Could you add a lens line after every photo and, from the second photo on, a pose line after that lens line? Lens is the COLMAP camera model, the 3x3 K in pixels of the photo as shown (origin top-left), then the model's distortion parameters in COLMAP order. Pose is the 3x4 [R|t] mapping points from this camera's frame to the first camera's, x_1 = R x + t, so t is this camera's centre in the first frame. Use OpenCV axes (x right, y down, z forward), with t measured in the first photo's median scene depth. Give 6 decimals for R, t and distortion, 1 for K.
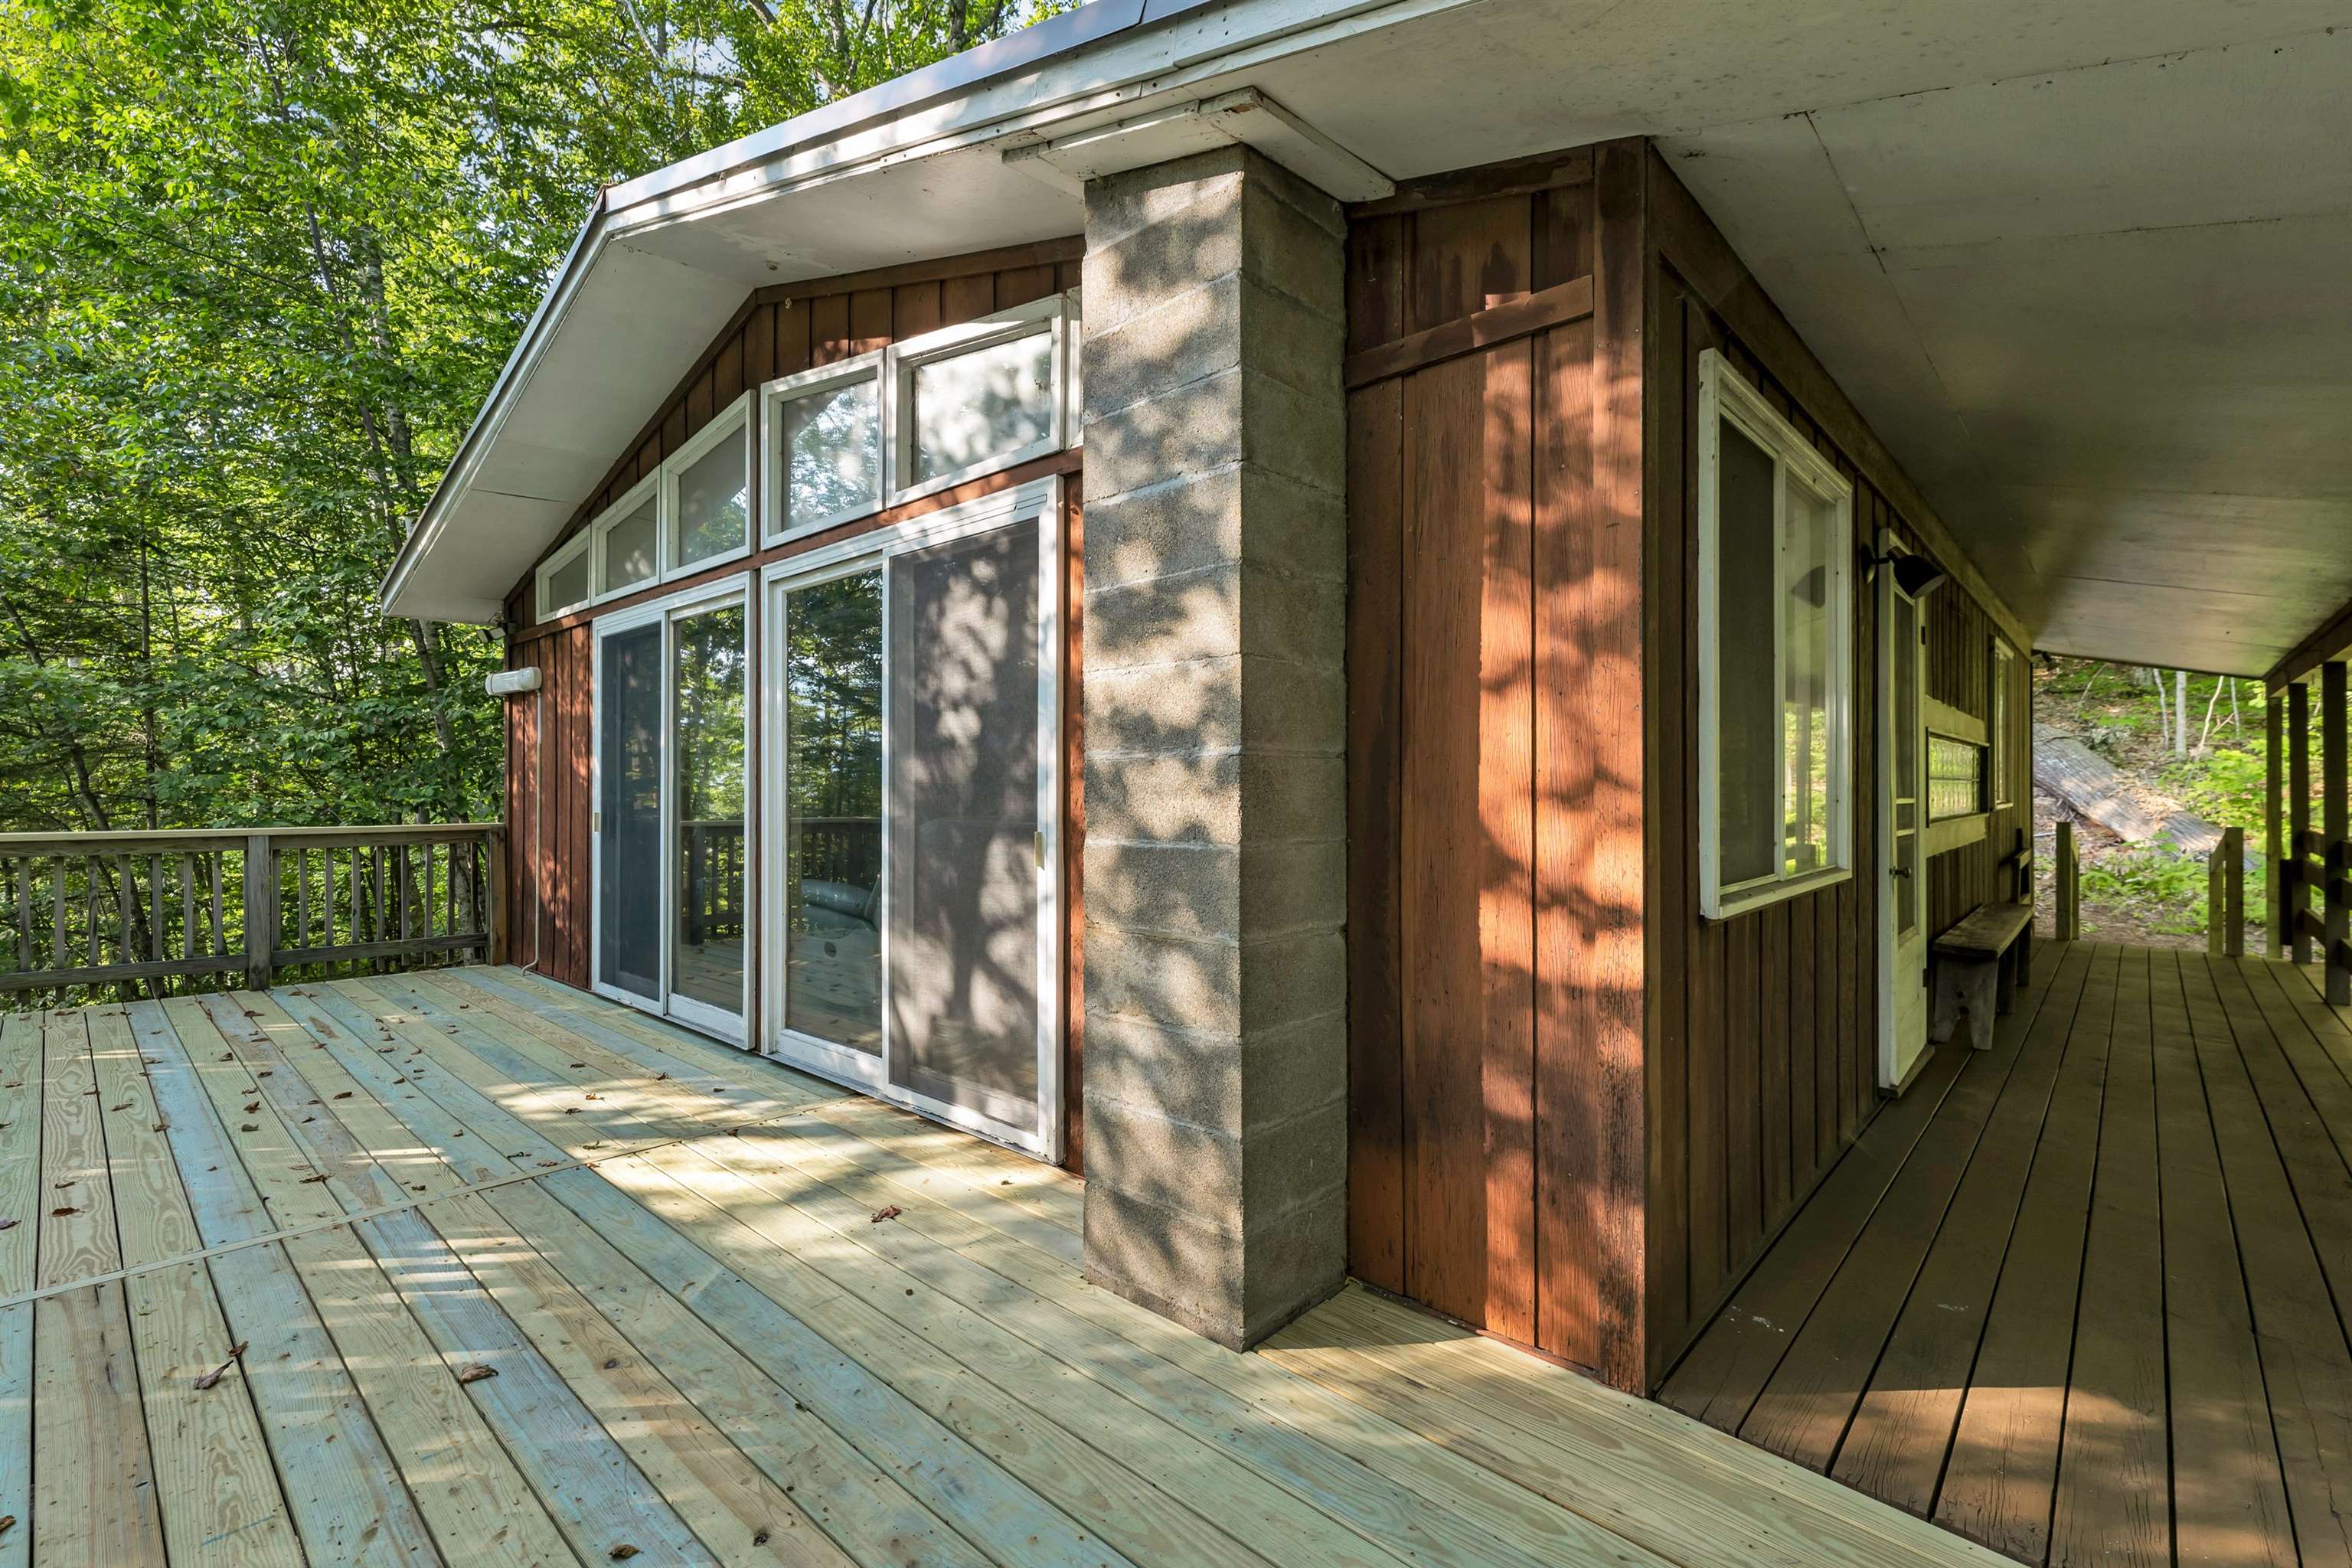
lens RADIAL K [[1032.5, 0, 1161.9], [0, 1032.5, 788.7], [0, 0, 1]] dist [0.001983, 0.000073]
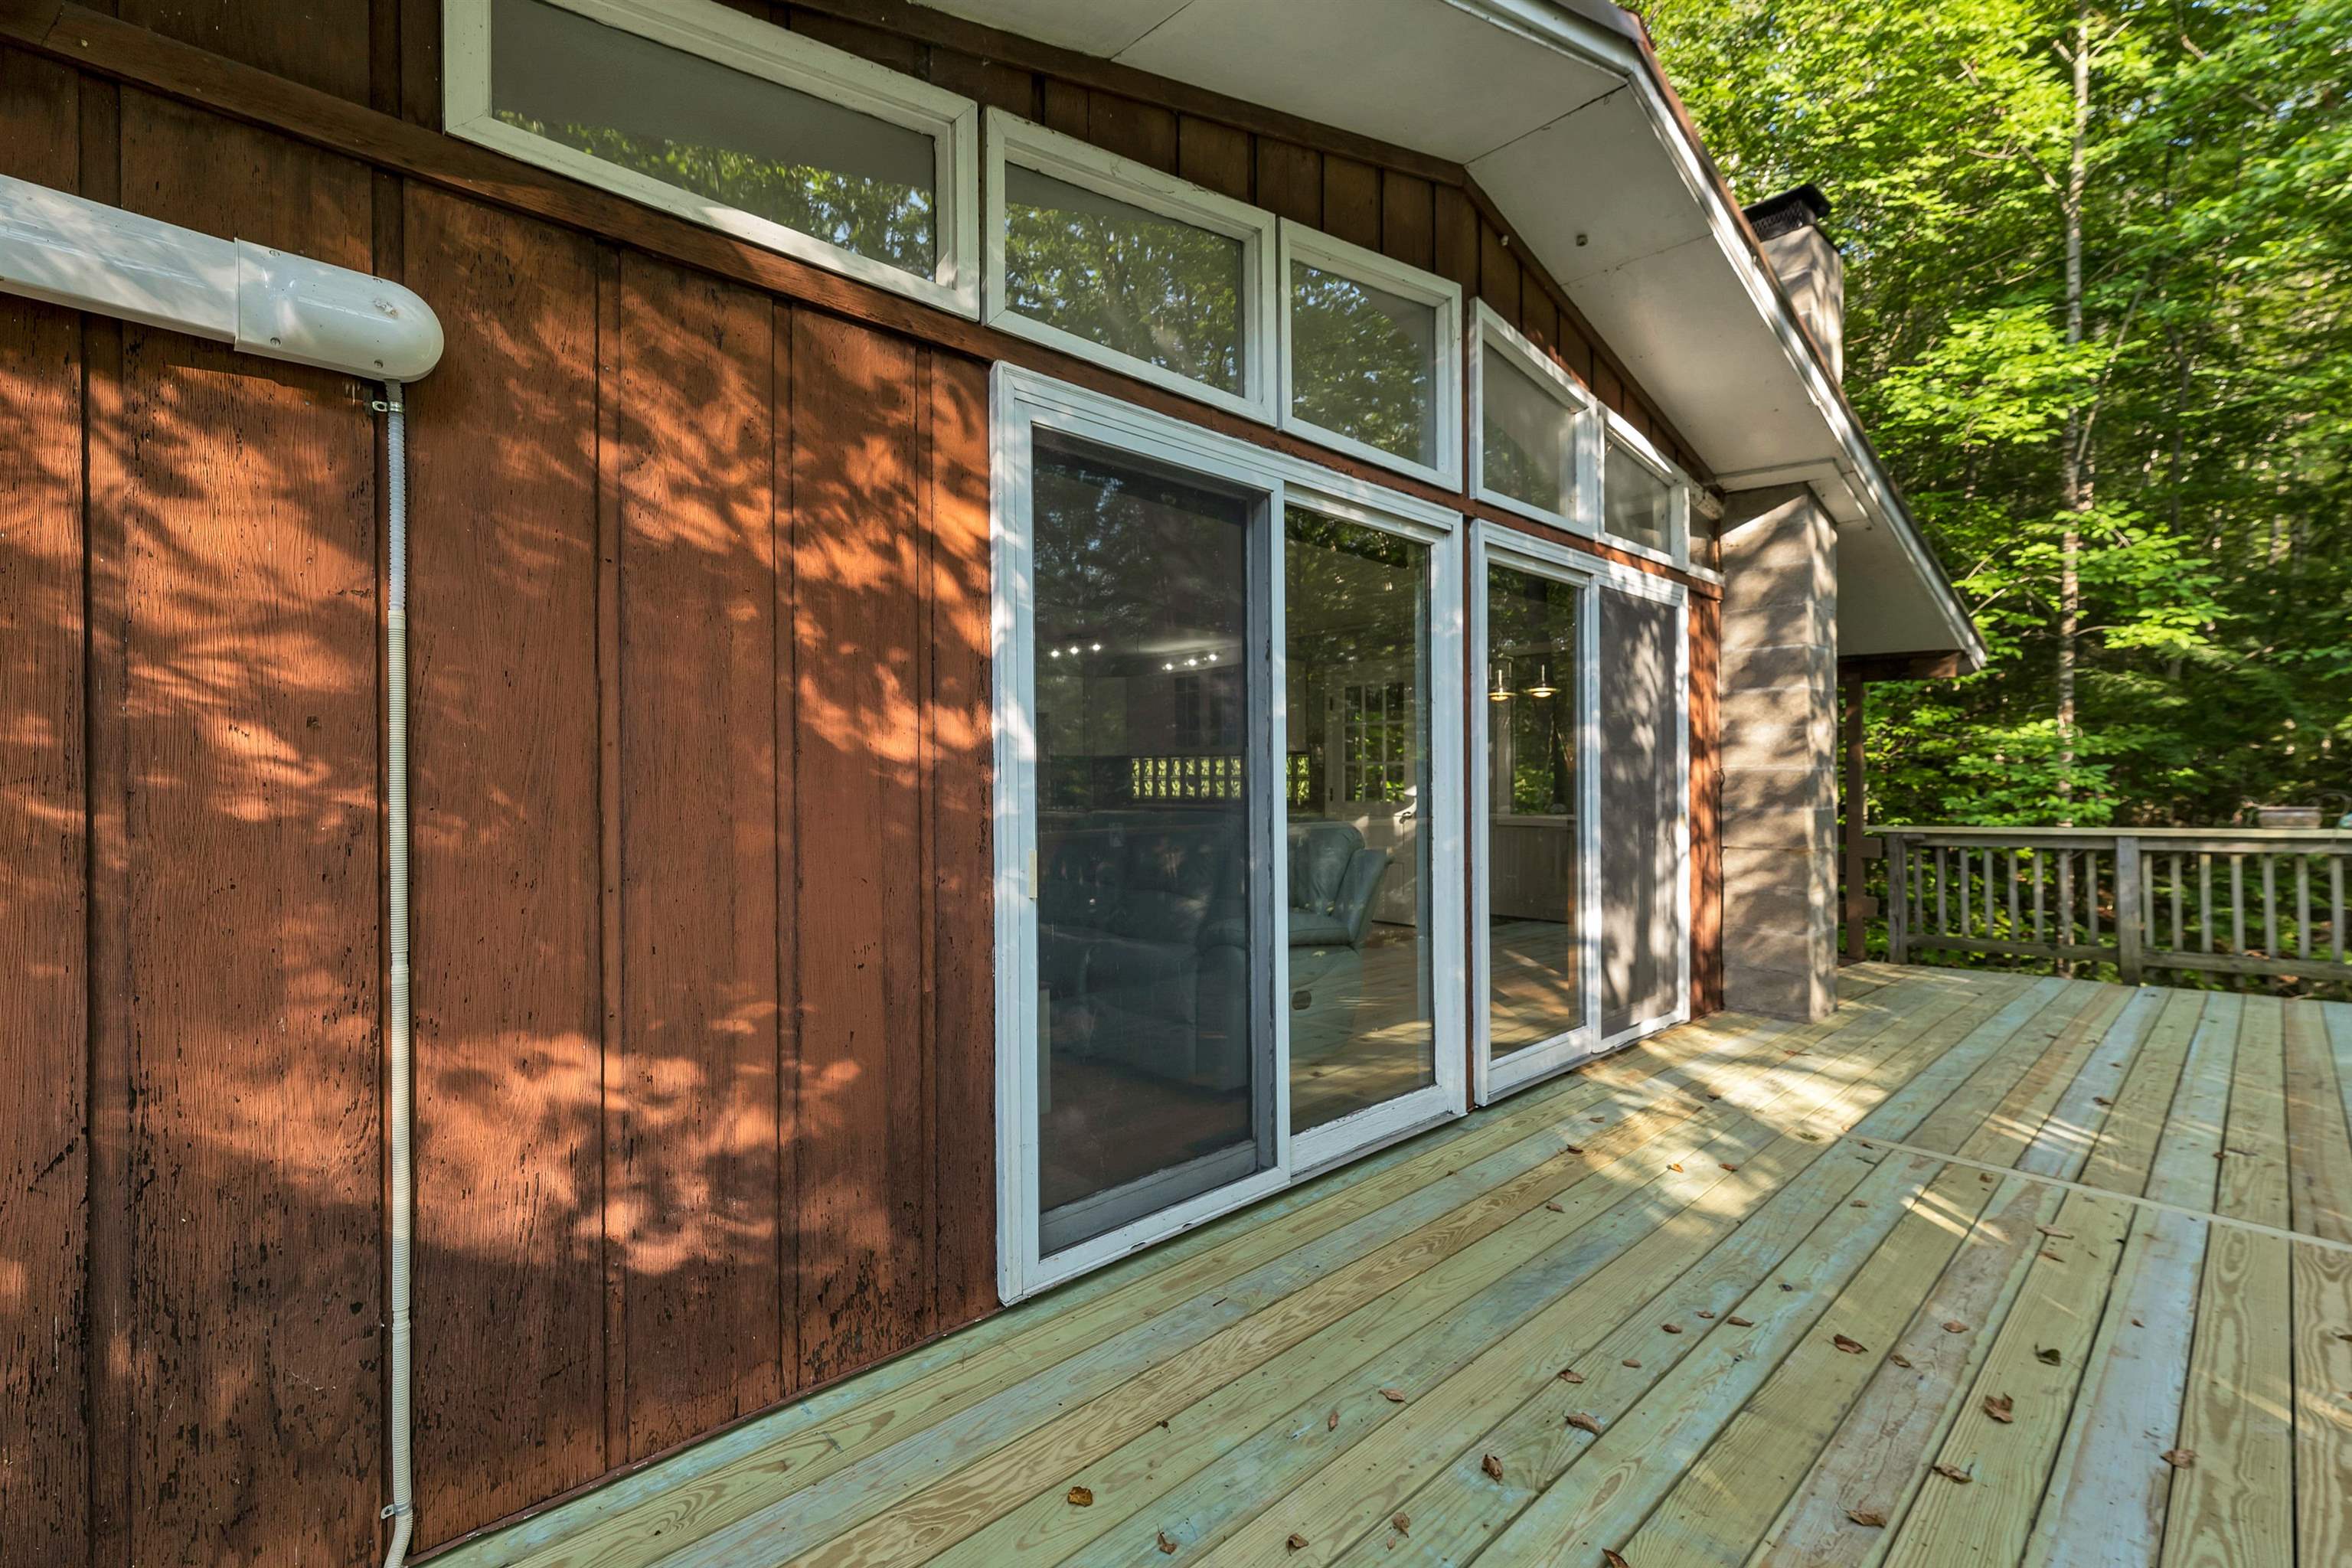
lens RADIAL K [[1032.5, 0, 1161.9], [0, 1032.5, 788.7], [0, 0, 1]] dist [0.001983, 0.000073]
pose [[0.070466, -0.003348, 0.997509, -1.556743], [0.005779, 0.999979, 0.002948, -0.003219], [-0.997497, 0.005557, 0.070484, 1.509811]]
